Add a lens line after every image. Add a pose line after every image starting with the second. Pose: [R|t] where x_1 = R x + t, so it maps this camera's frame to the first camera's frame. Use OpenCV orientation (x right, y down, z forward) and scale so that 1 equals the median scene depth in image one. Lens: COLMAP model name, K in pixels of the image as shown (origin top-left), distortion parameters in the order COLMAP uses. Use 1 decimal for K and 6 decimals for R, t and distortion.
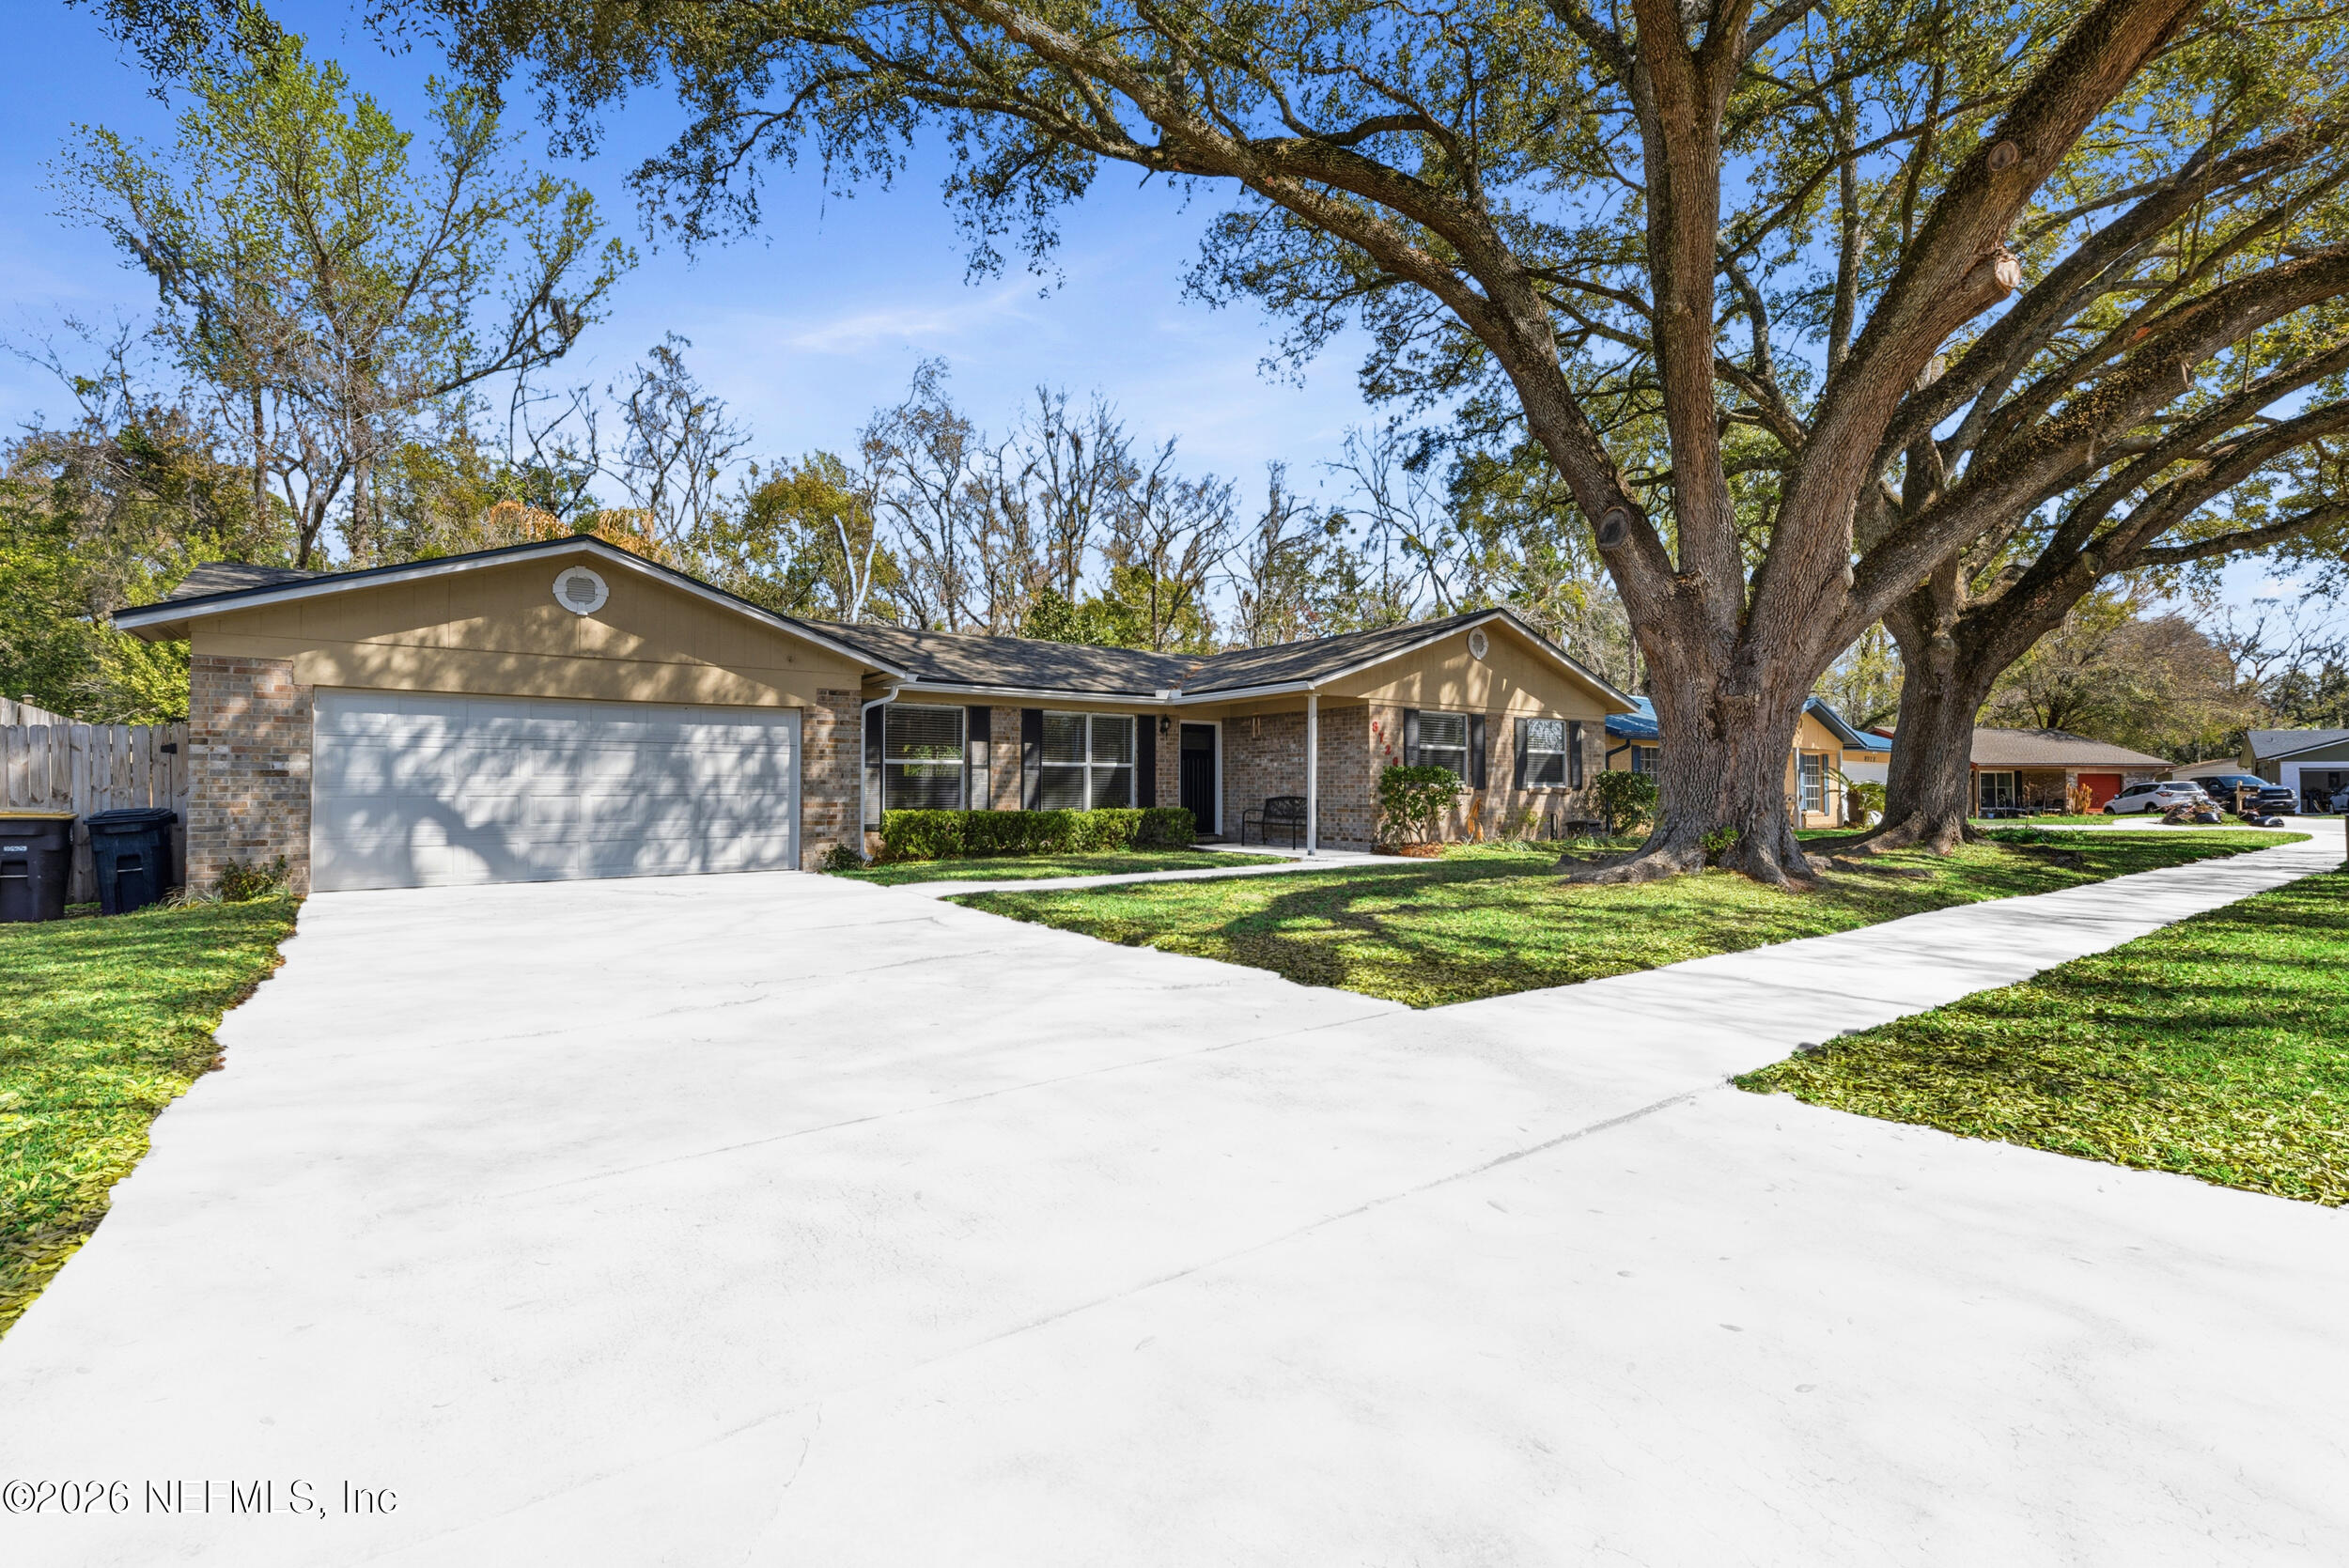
lens RADIAL K [[1067.1, 0, 1175.0], [0, 1067.1, 791.7], [0, 0, 1]] dist [0.011219, -0.000146]
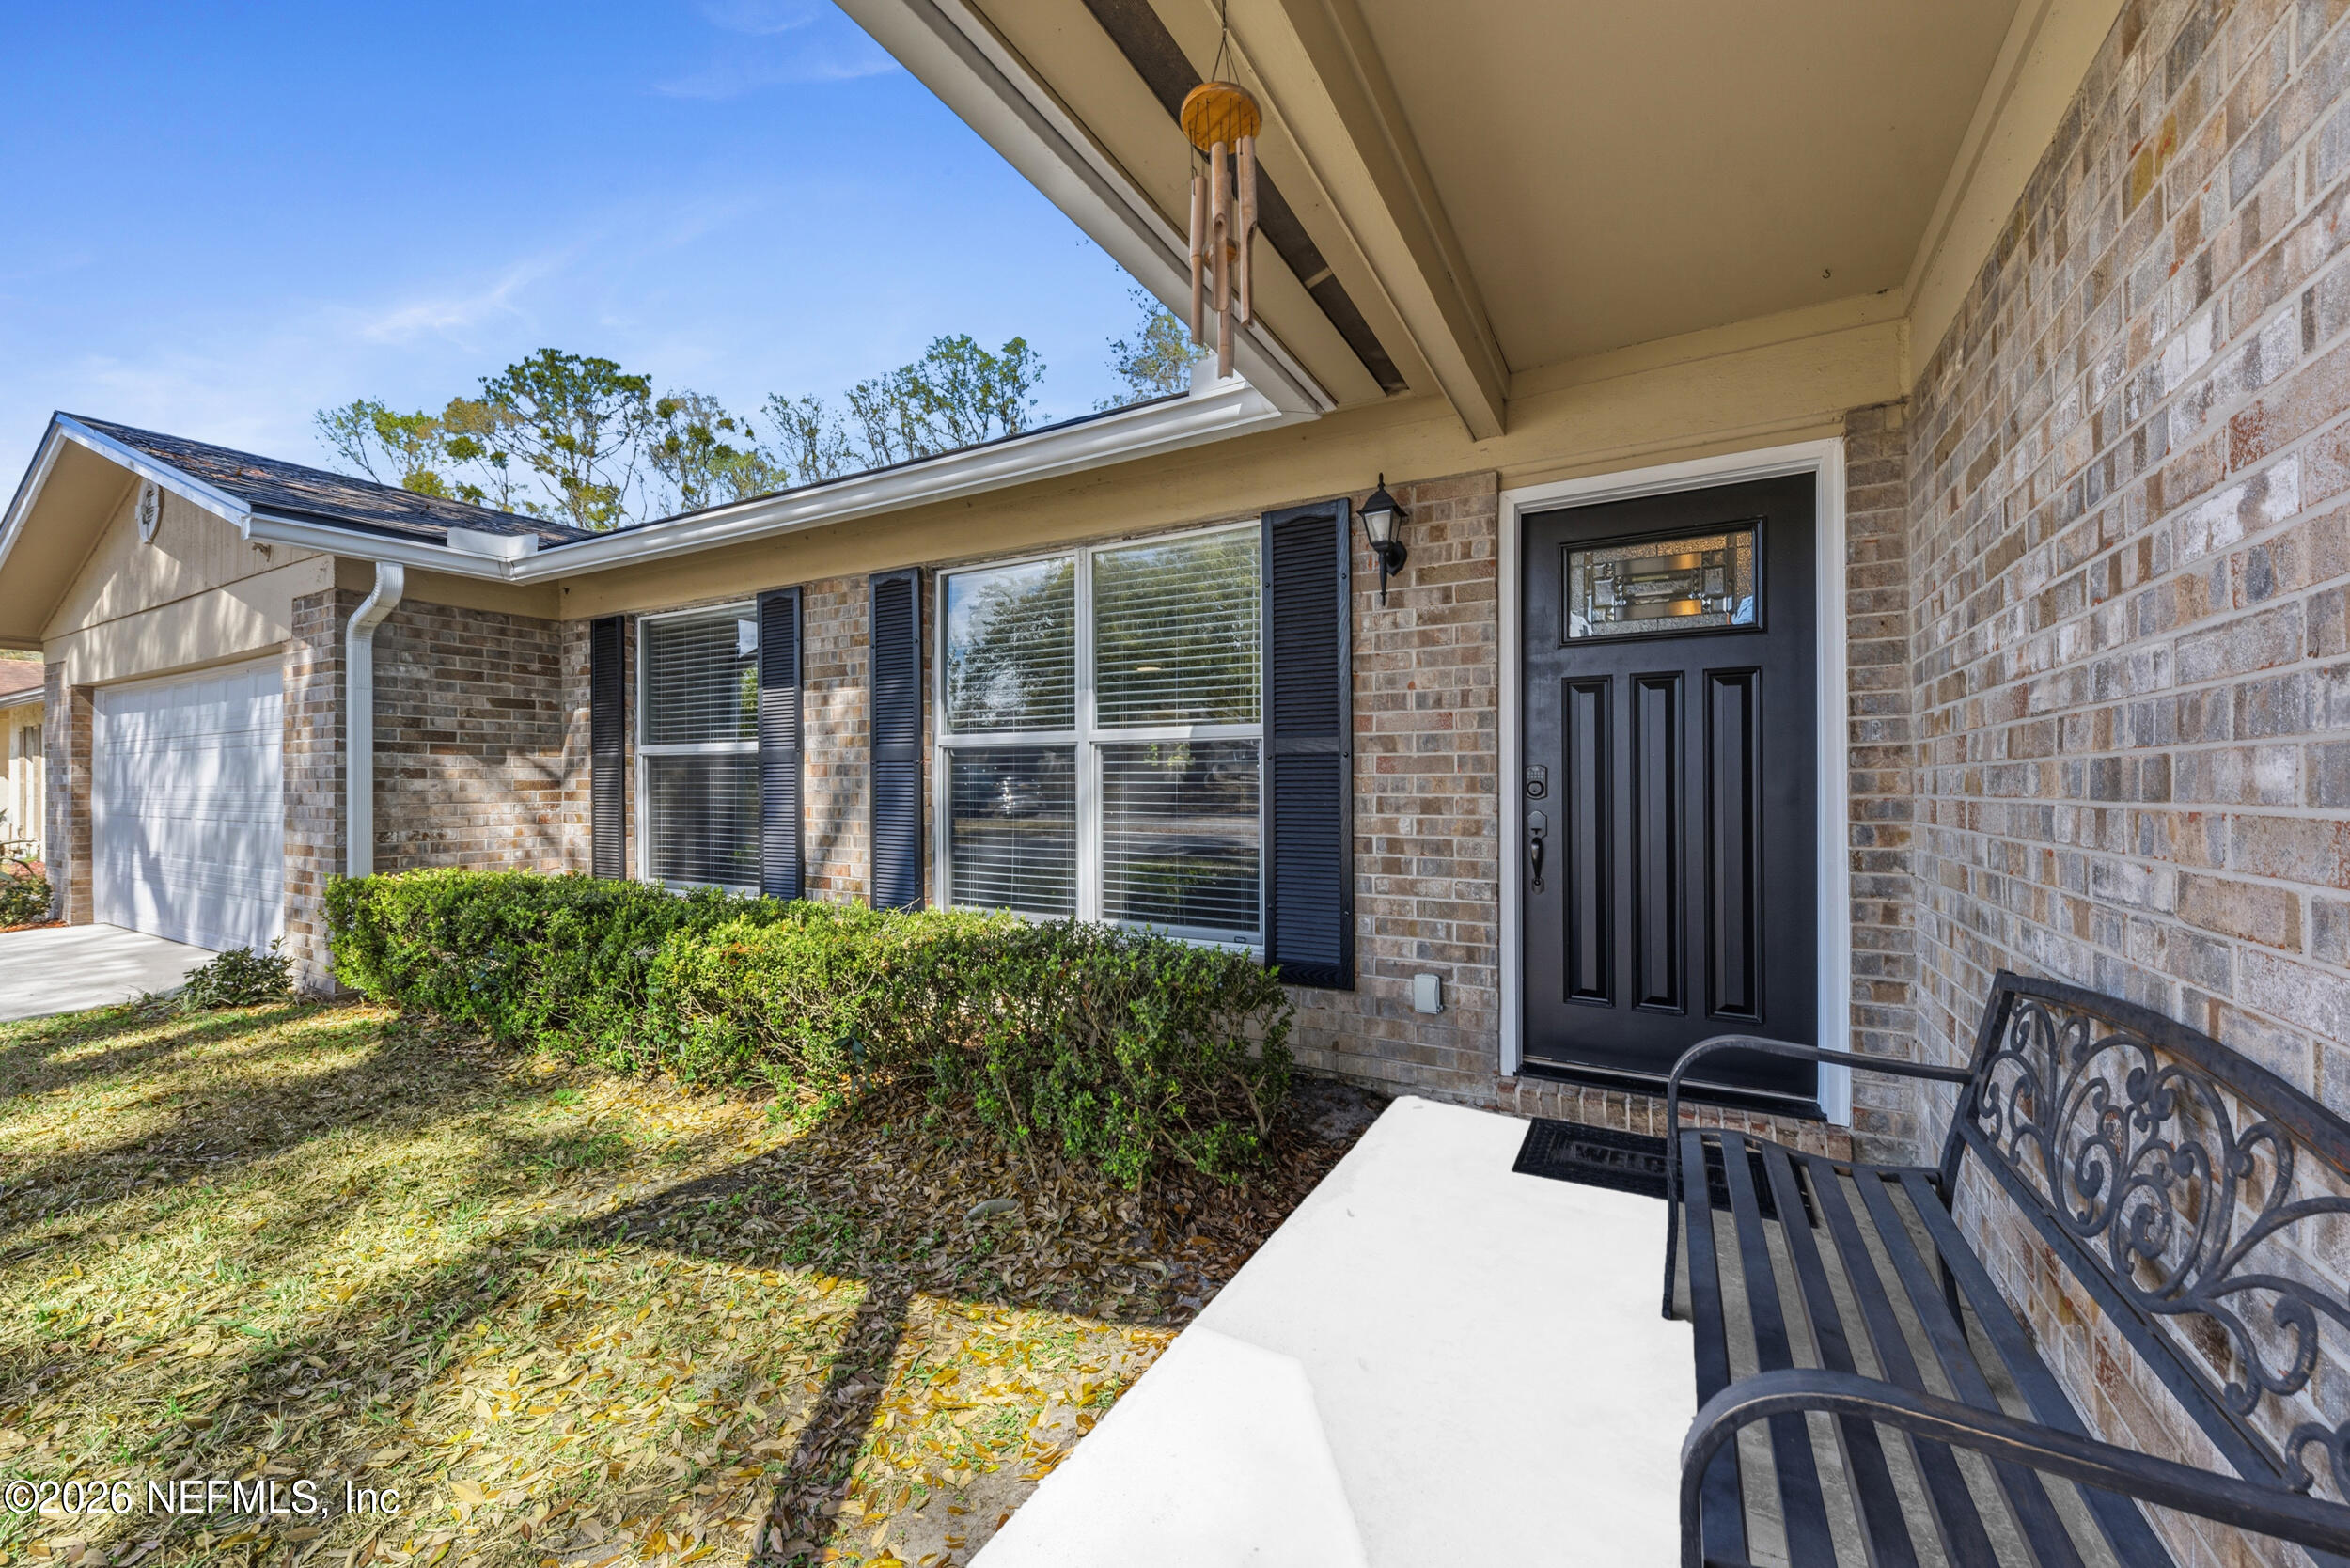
lens RADIAL K [[901.1, 0, 1175.0], [0, 901.1, 784.0], [0, 0, 1]] dist [0.001512, -0.000018]
pose [[0.404347, -0.001107, -0.914605, 0.136345], [-0.001739, 0.999997, -0.001979, -0.012075], [0.914604, 0.002391, 0.404344, 0.887537]]
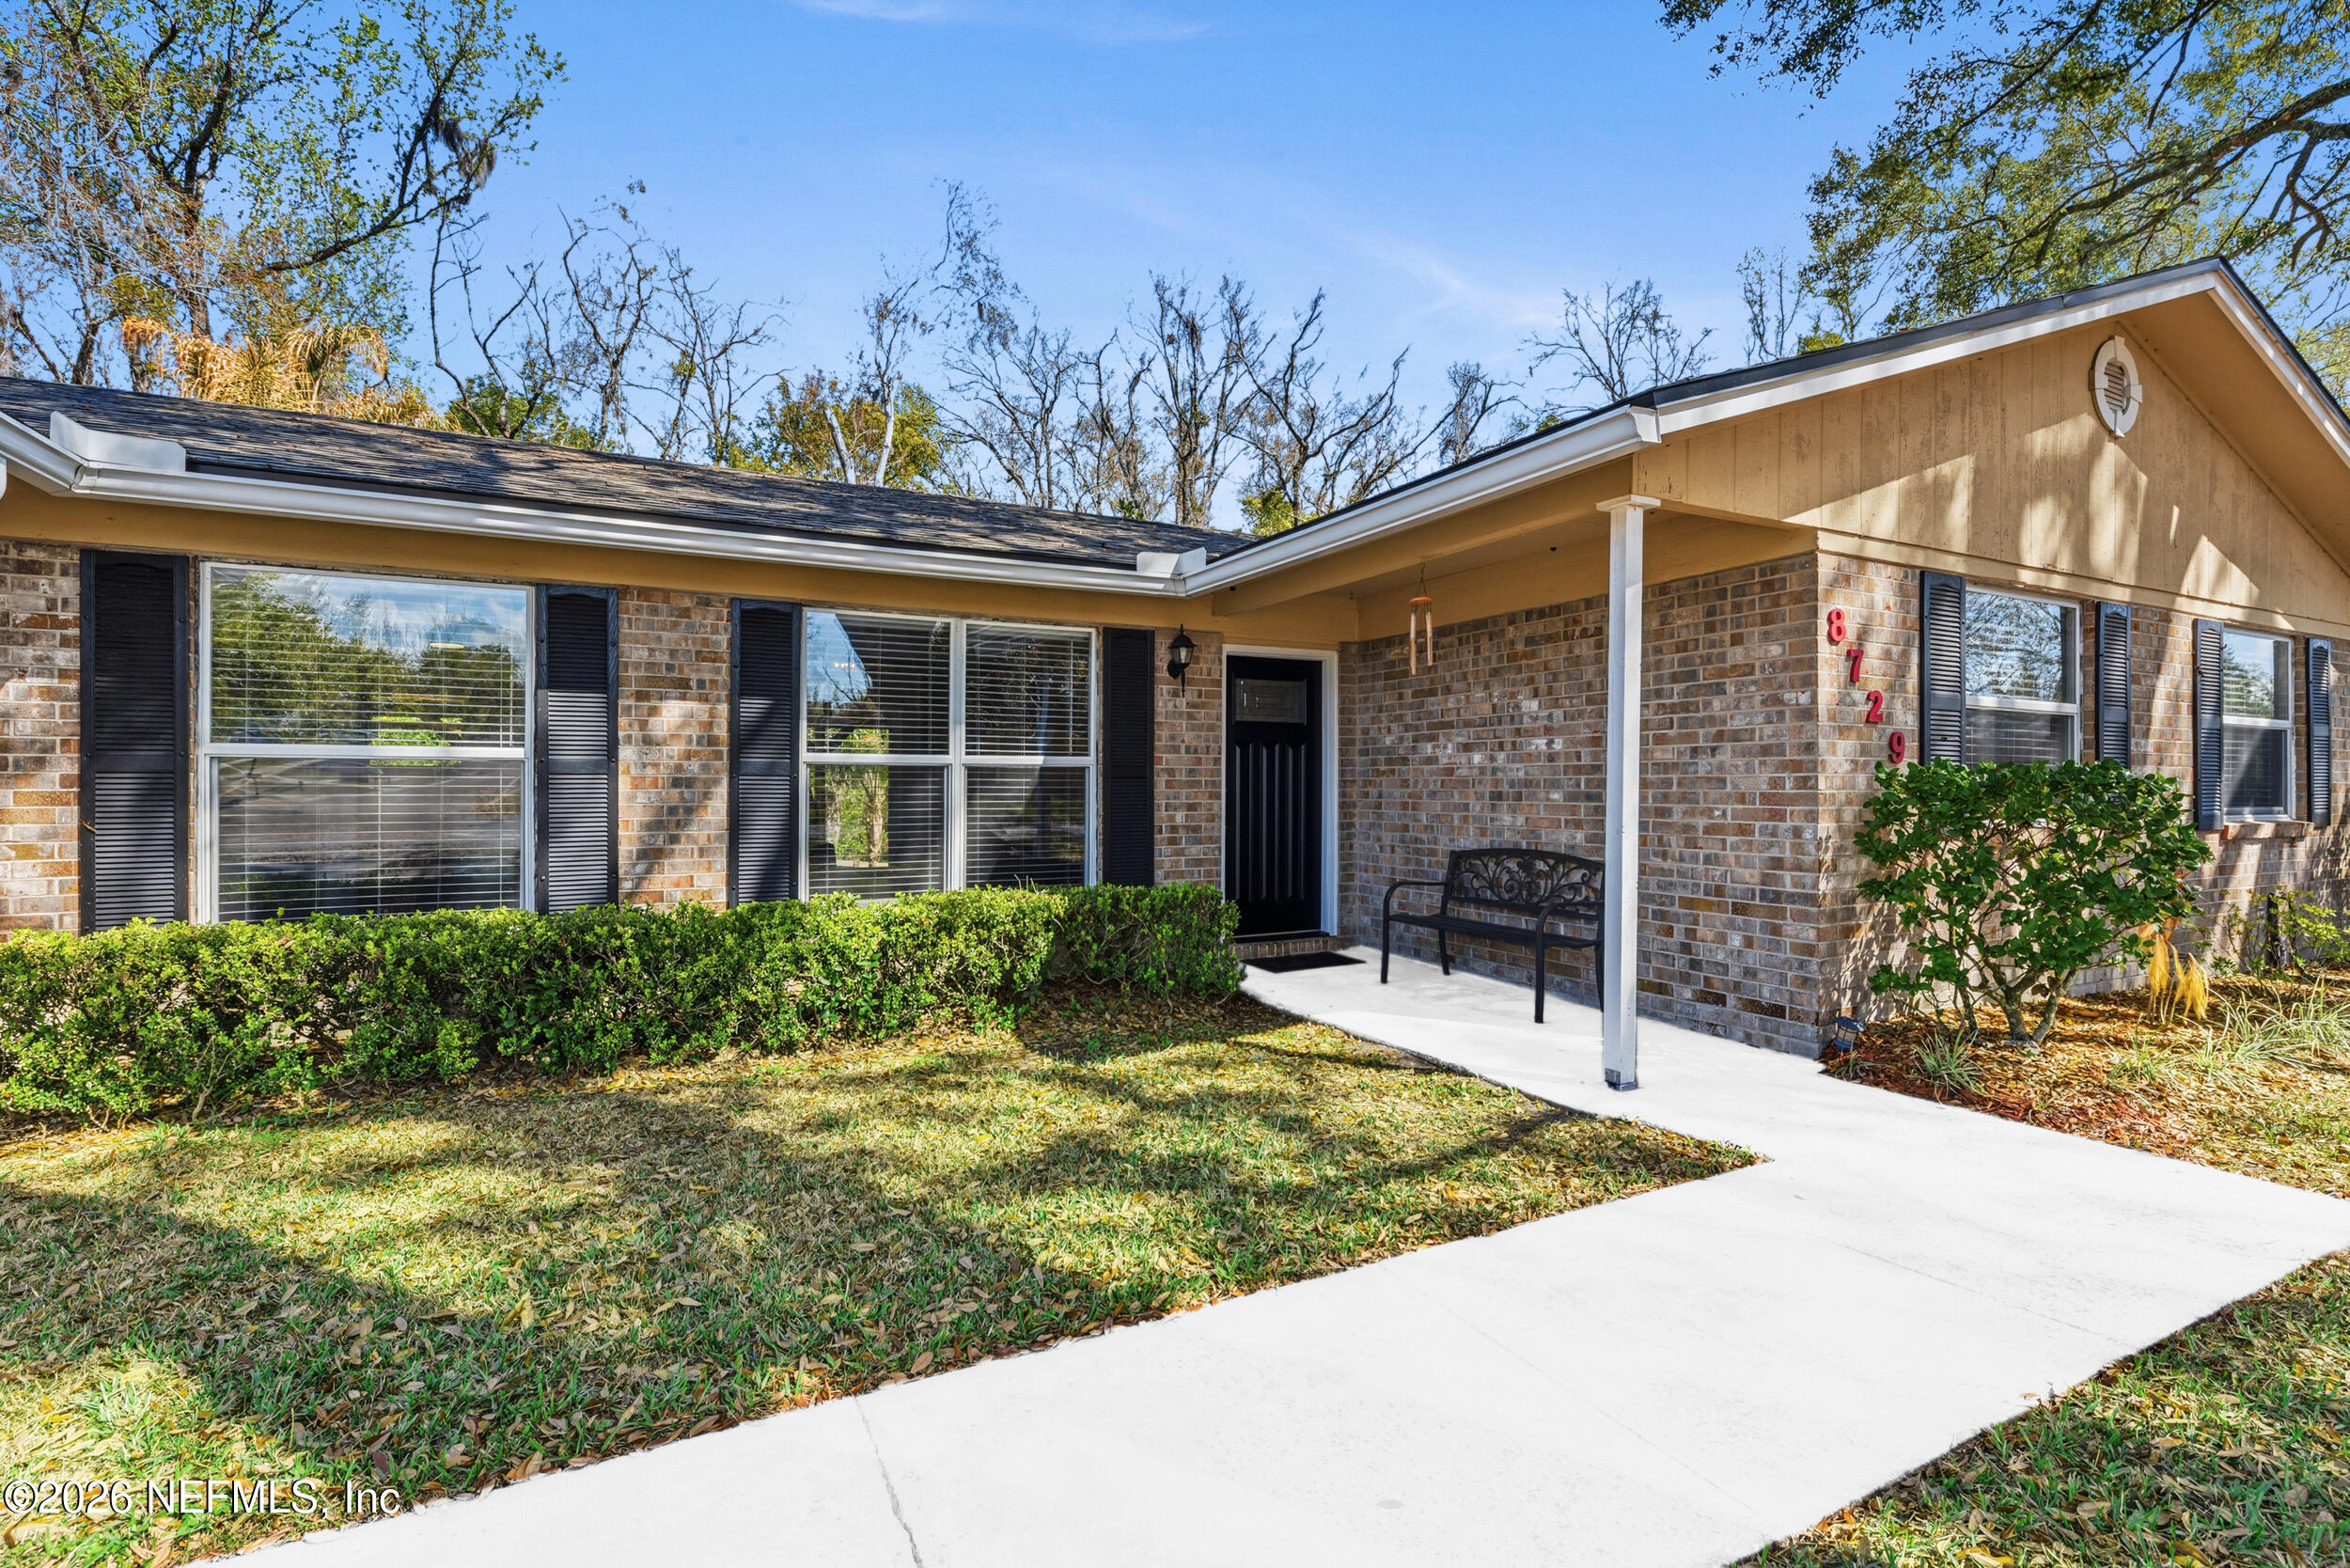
lens RADIAL K [[1067.7, 0, 1175.6], [0, 1067.7, 791.7], [0, 0, 1]] dist [0.011219, -0.000146]
pose [[0.986091, 0.003343, -0.166171, 0.052795], [-0.002673, 0.999987, 0.004250, -0.015408], [0.166183, -0.003747, 0.986088, 0.619157]]
